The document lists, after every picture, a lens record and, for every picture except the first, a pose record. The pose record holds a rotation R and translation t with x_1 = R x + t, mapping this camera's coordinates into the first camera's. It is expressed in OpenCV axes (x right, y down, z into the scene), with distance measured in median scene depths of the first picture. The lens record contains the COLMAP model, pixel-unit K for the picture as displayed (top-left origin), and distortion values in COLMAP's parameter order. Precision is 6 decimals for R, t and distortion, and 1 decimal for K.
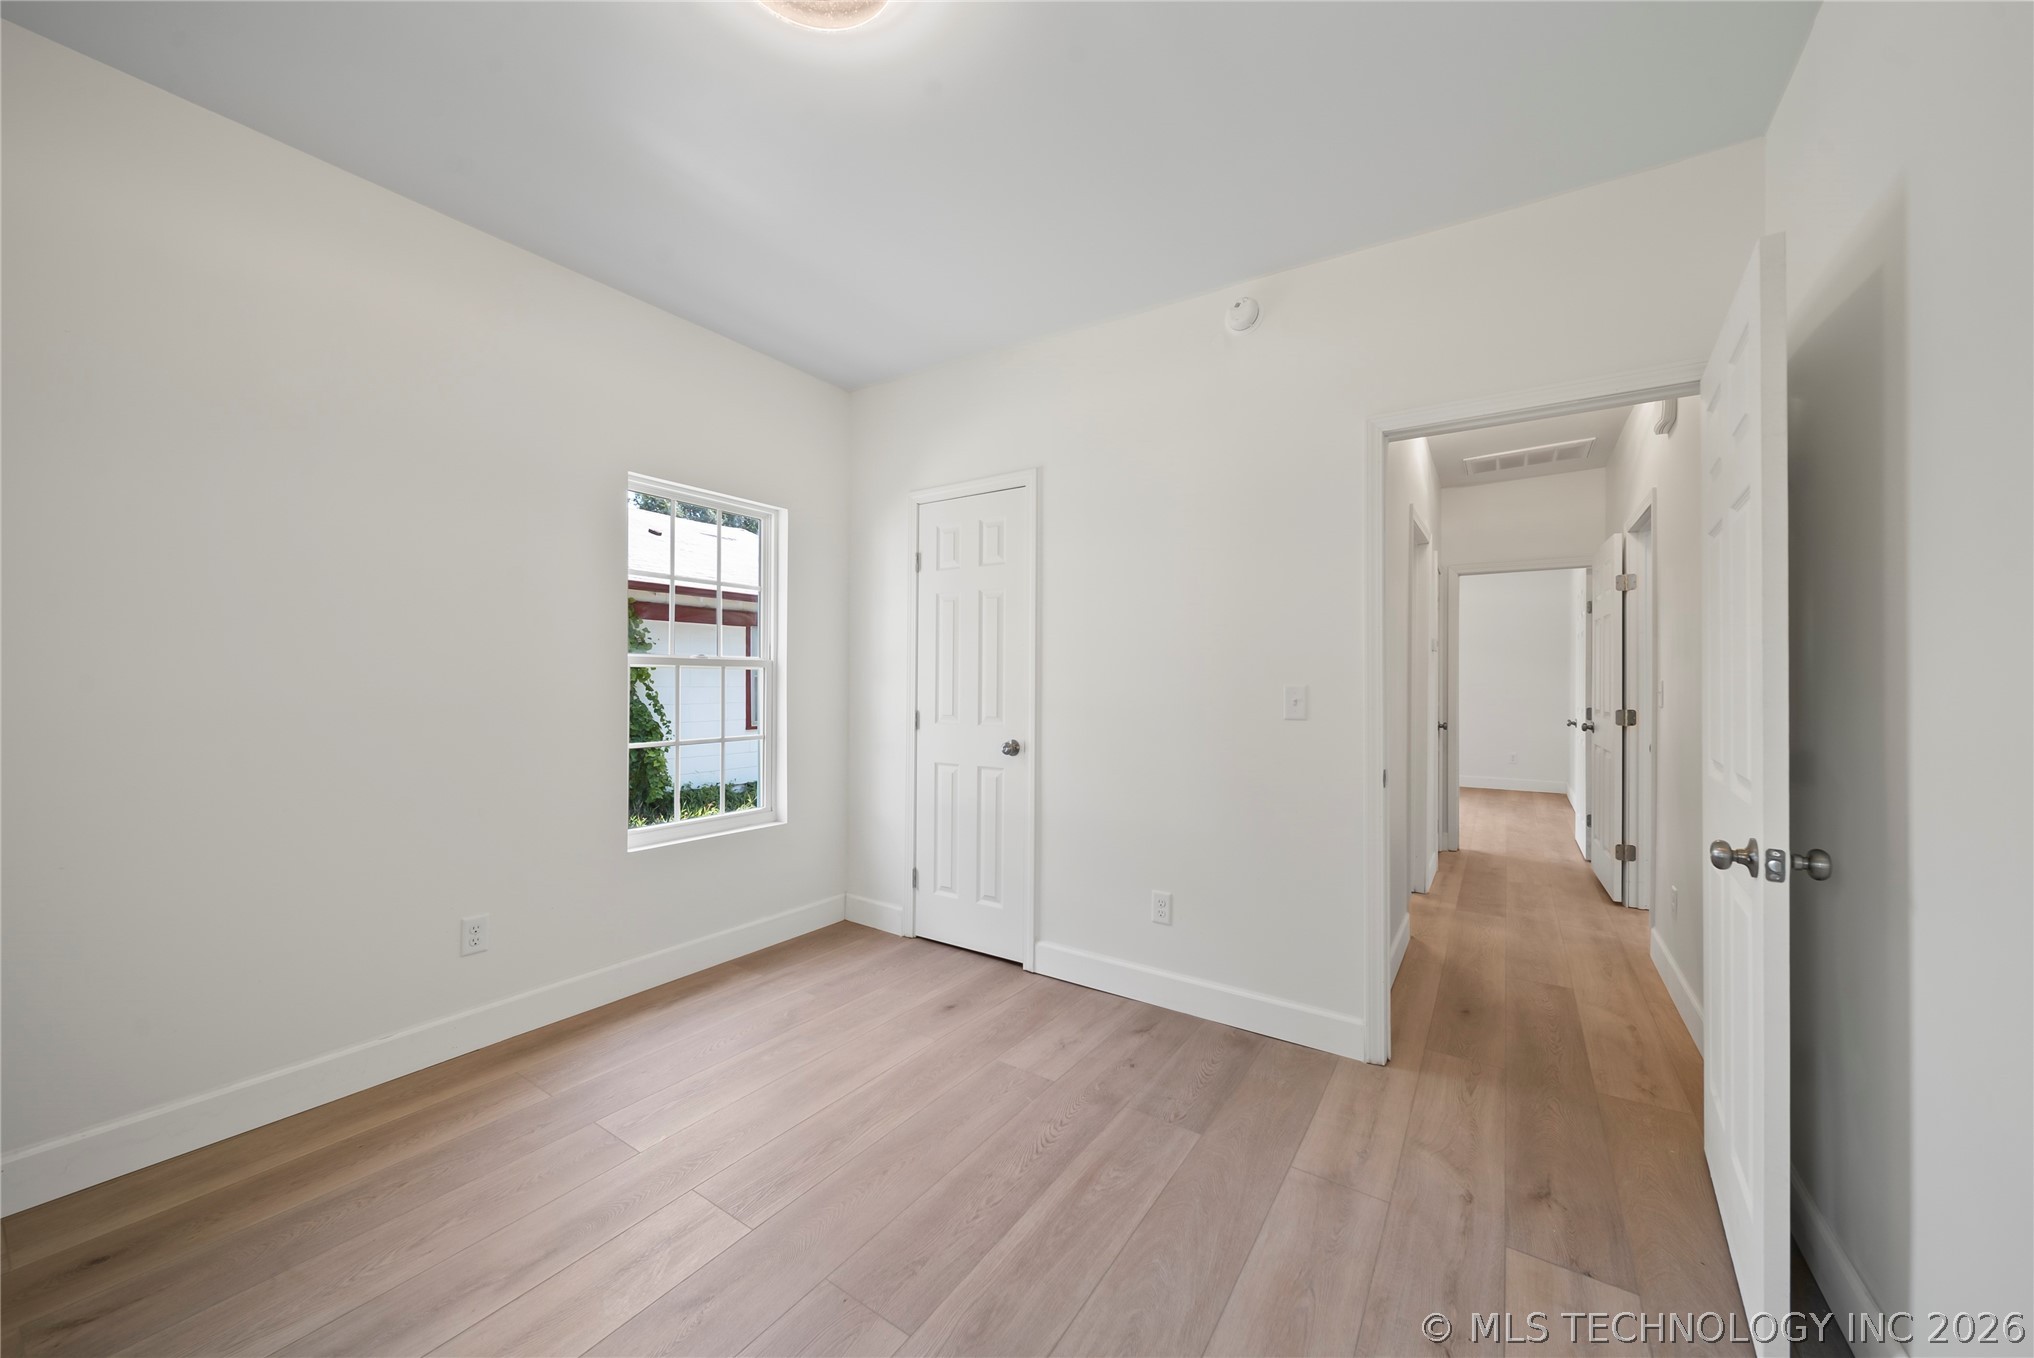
lens RADIAL K [[732.3, 0, 1012.5], [0, 732.3, 688.4], [0, 0, 1]] dist [-0.013407, 0.000008]
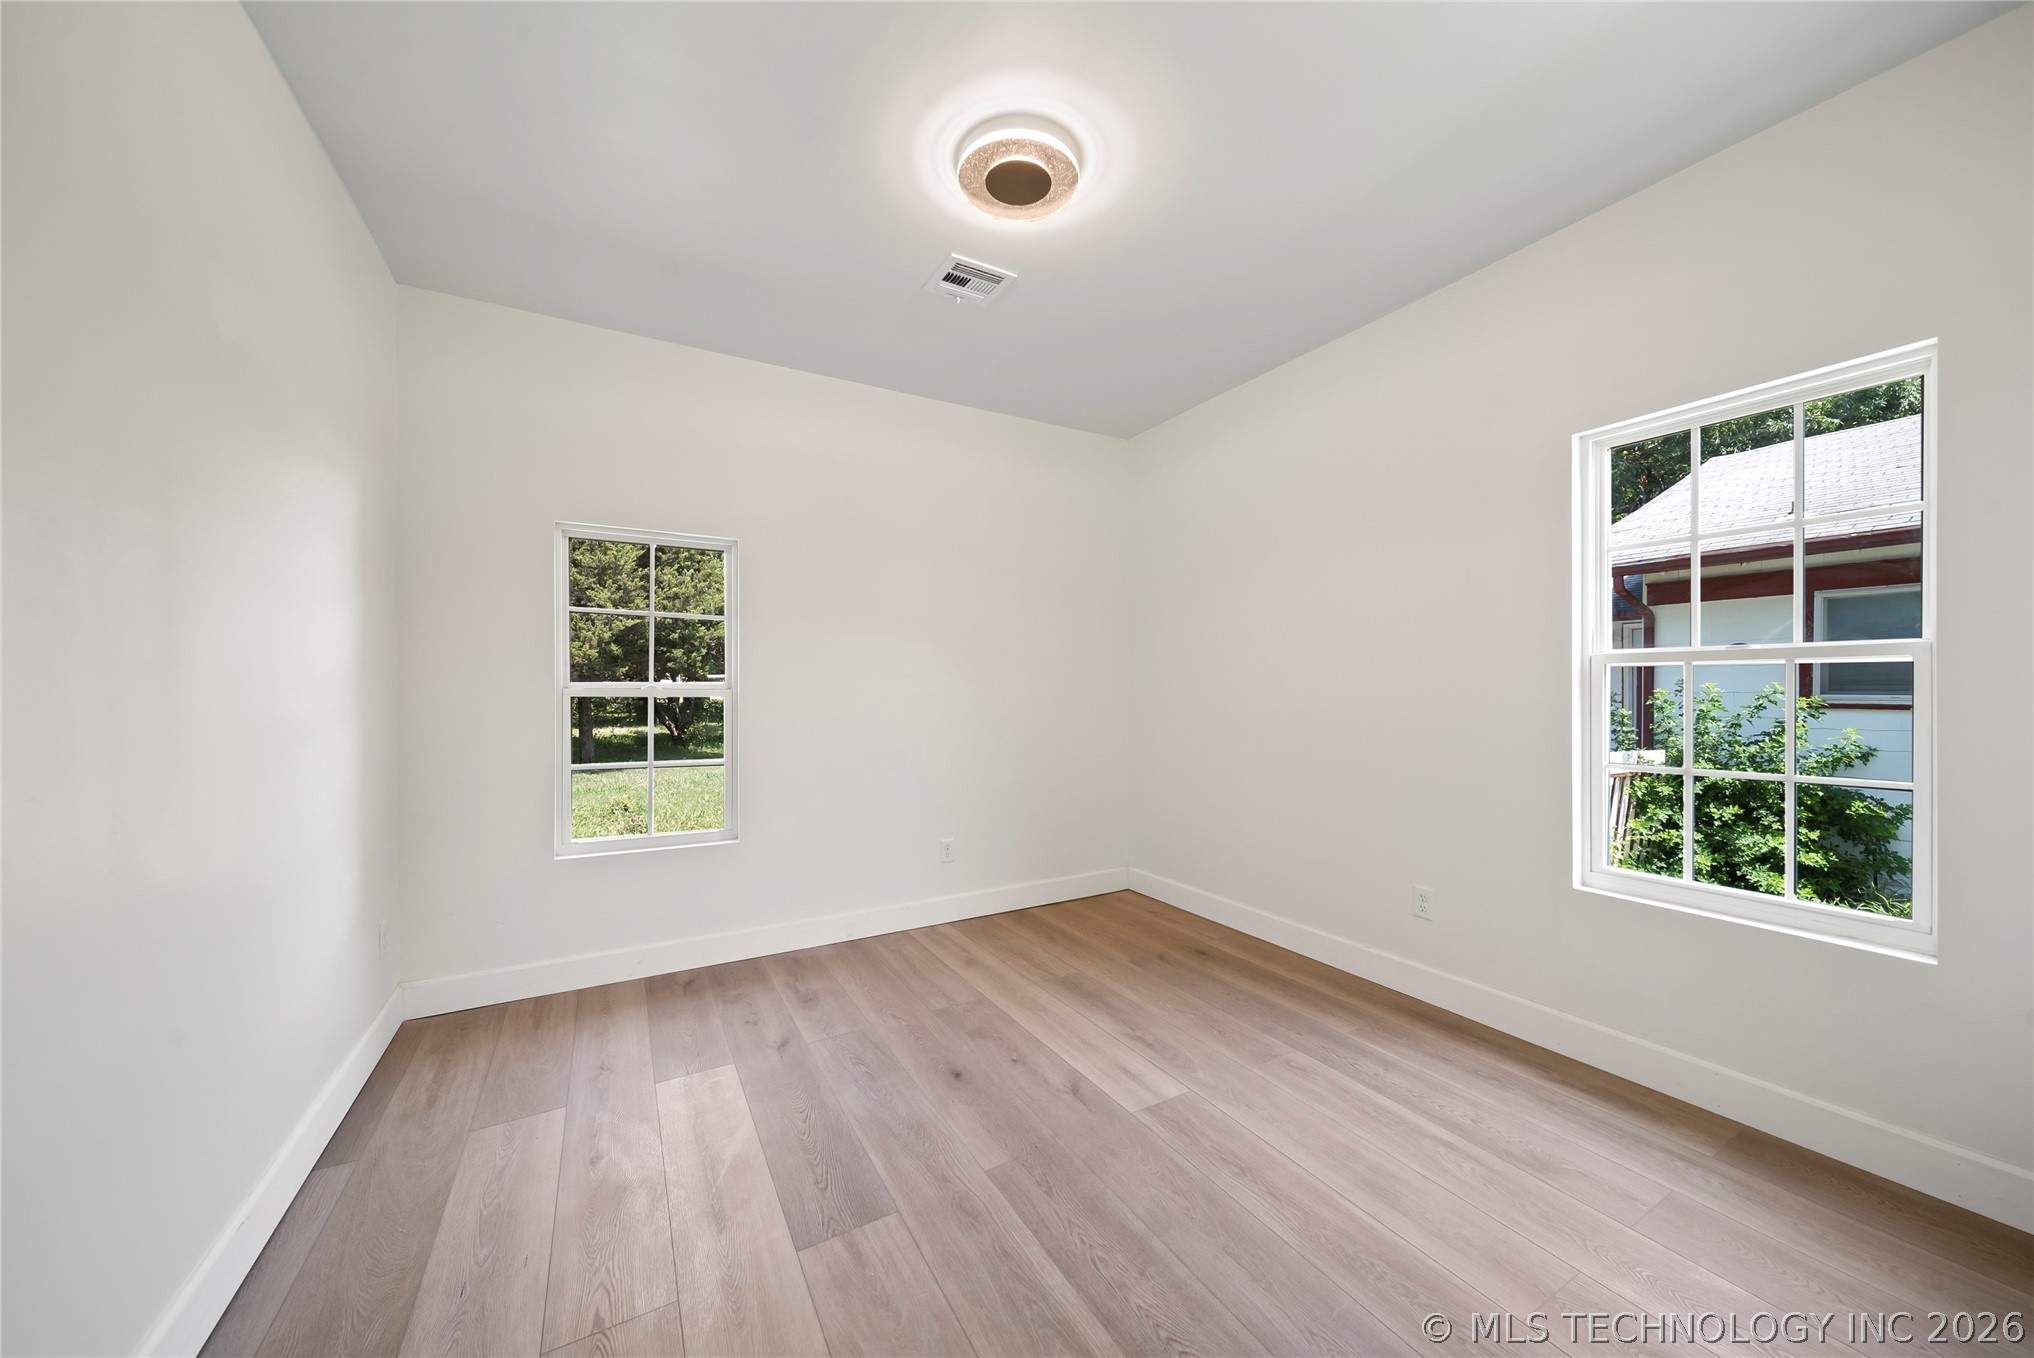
lens RADIAL K [[673.2, 0, 1016.6], [0, 673.2, 674.8], [0, 0, 1]] dist [0.001989, -0.000117]
pose [[-0.420647, -0.018431, -0.907037, 0.693673], [-0.005115, 0.999826, -0.017944, -0.009634], [0.907210, -0.002908, -0.420668, 1.104877]]
